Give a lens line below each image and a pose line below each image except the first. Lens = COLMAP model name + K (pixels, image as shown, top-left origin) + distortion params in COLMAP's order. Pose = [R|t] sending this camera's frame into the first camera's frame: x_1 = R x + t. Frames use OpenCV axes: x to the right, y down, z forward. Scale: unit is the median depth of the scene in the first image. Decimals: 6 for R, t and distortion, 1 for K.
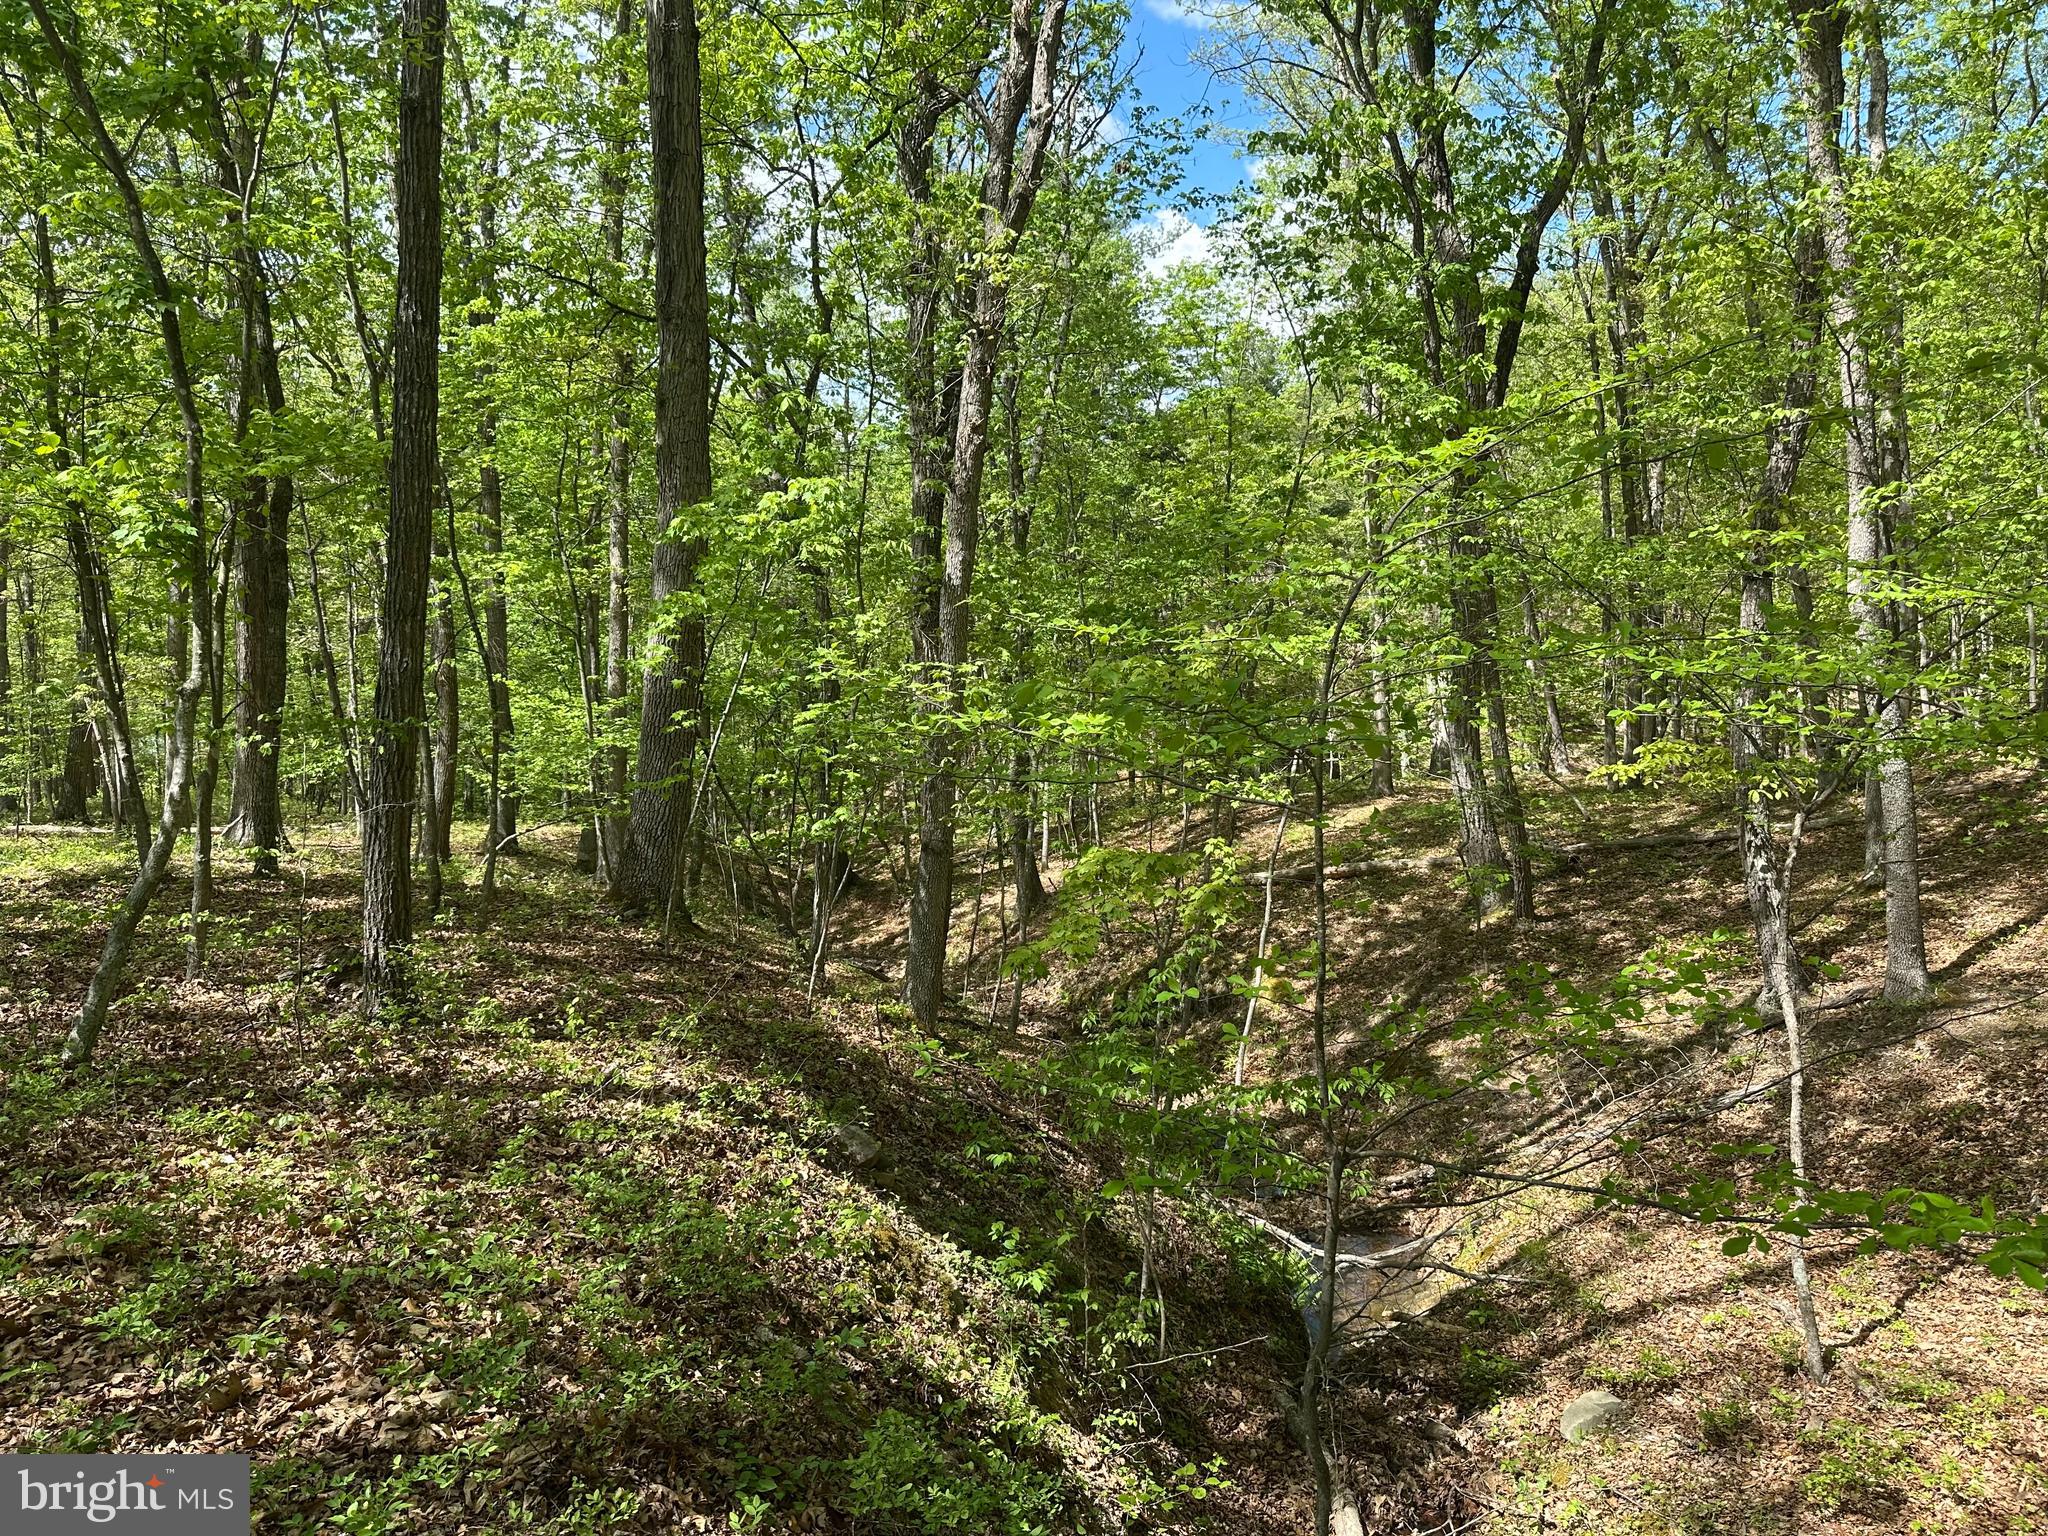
lens RADIAL K [[1448.5, 0, 1035.0], [0, 1448.5, 769.7], [0, 0, 1]] dist [0.008668, -0.010458]
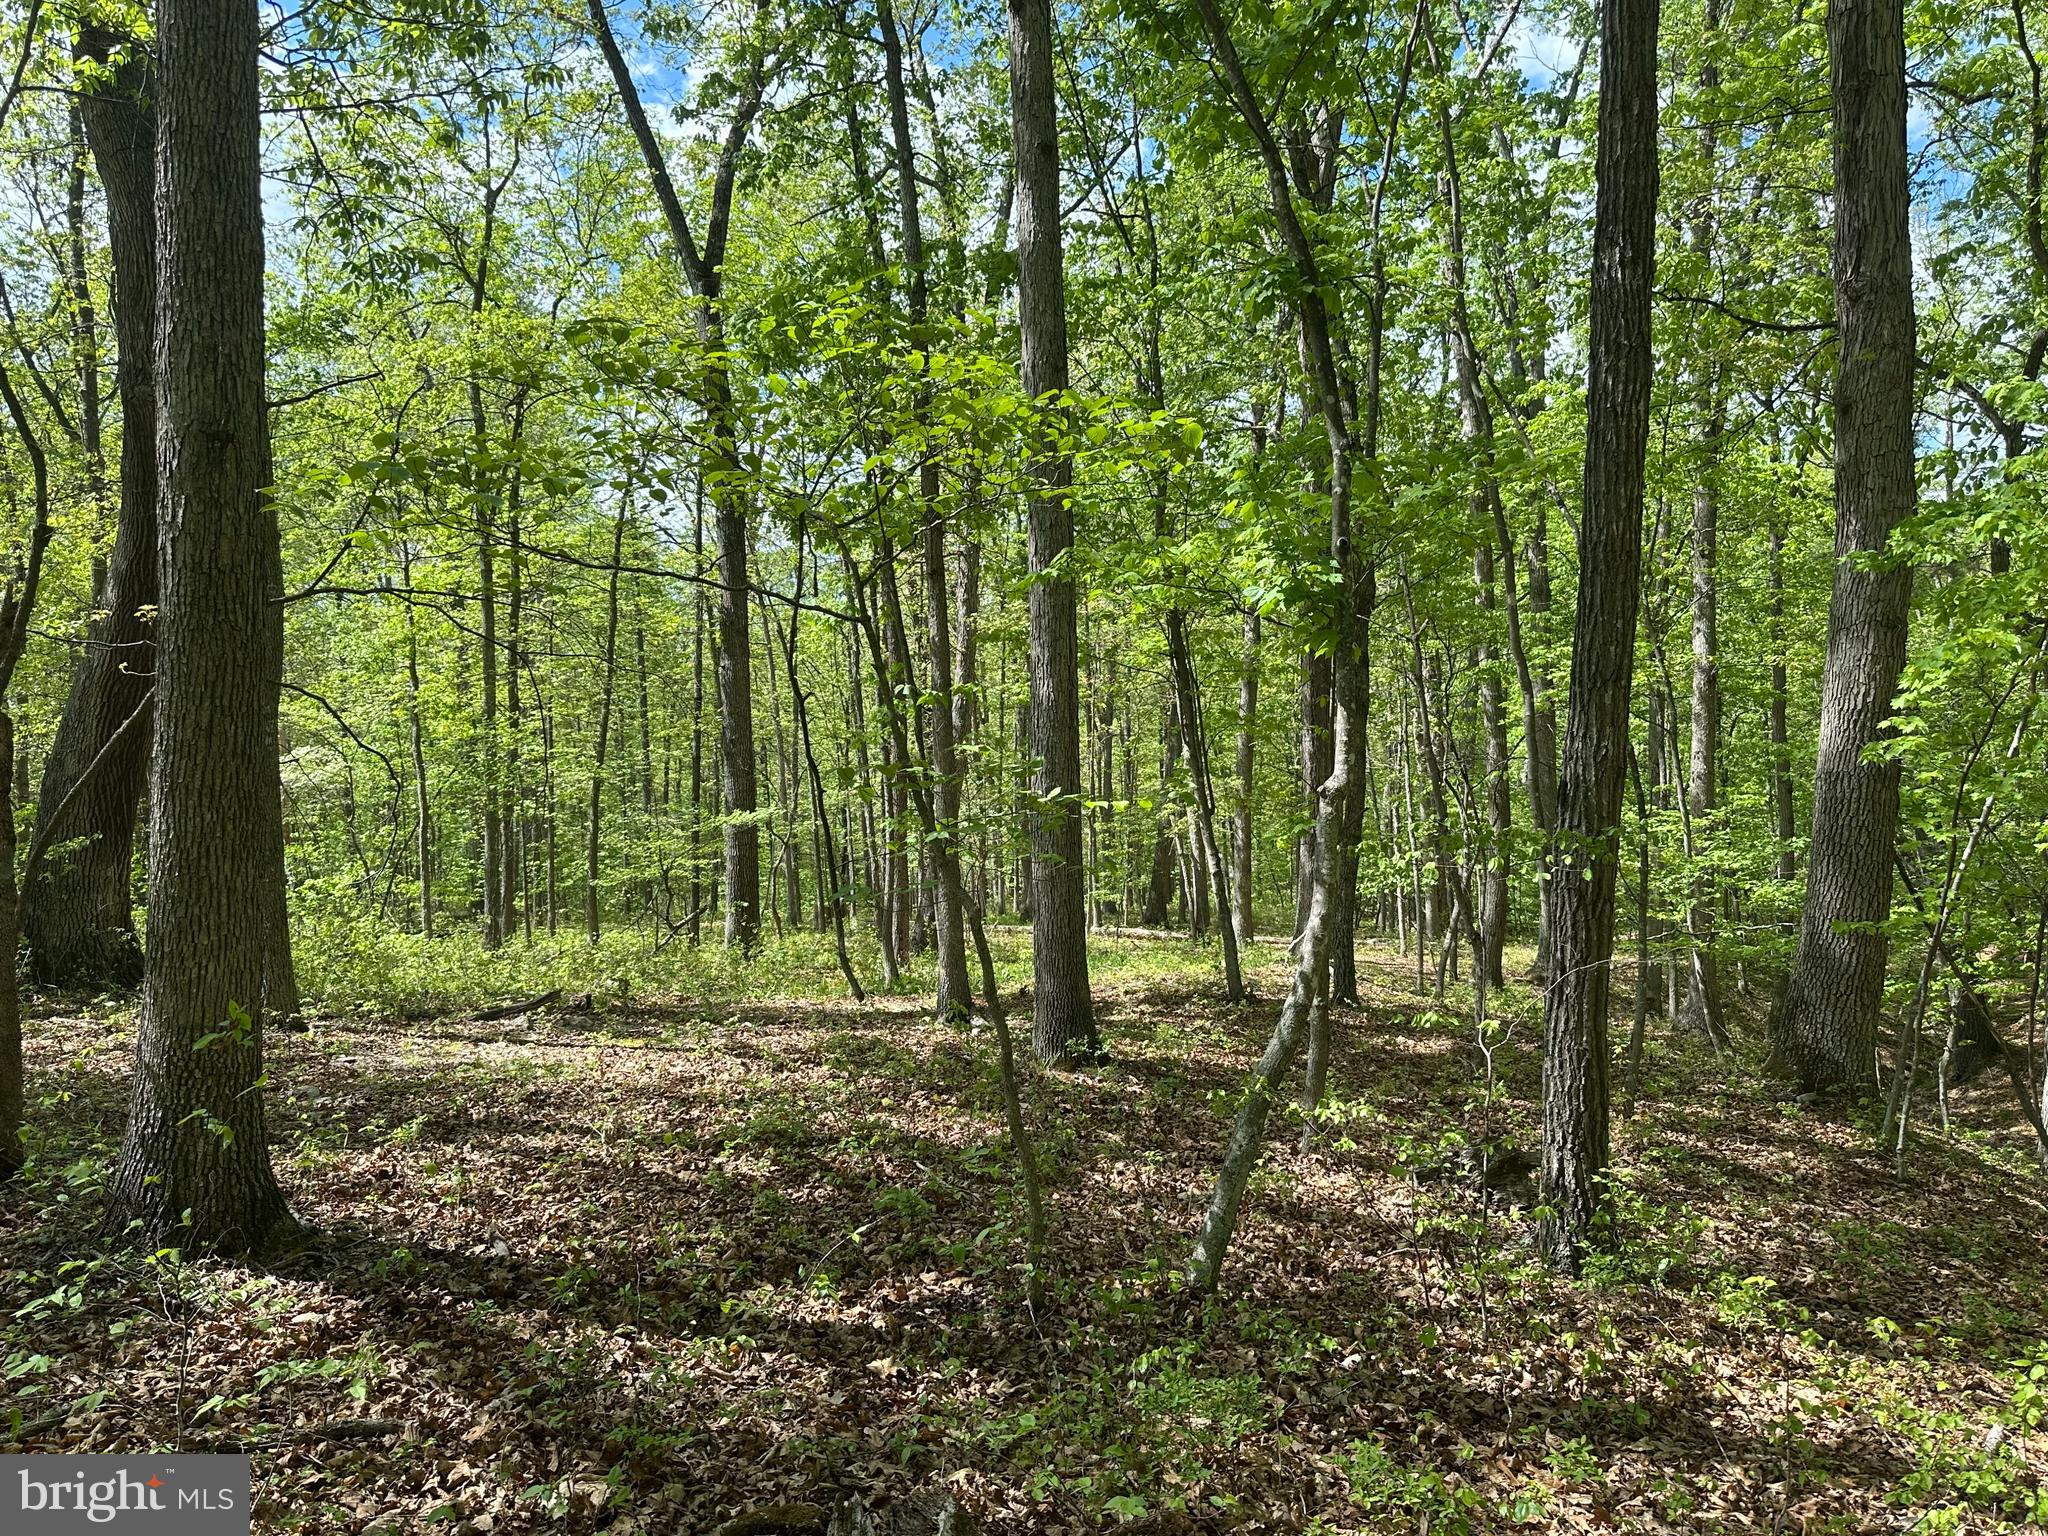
lens RADIAL K [[1448.5, 0, 1024.9], [0, 1448.5, 770.3], [0, 0, 1]] dist [0.008668, -0.010458]
pose [[0.781363, -0.025893, -0.623540, -0.098217], [-0.024444, 0.997102, -0.072037, -0.002954], [0.623598, 0.071529, 0.778466, 0.129667]]
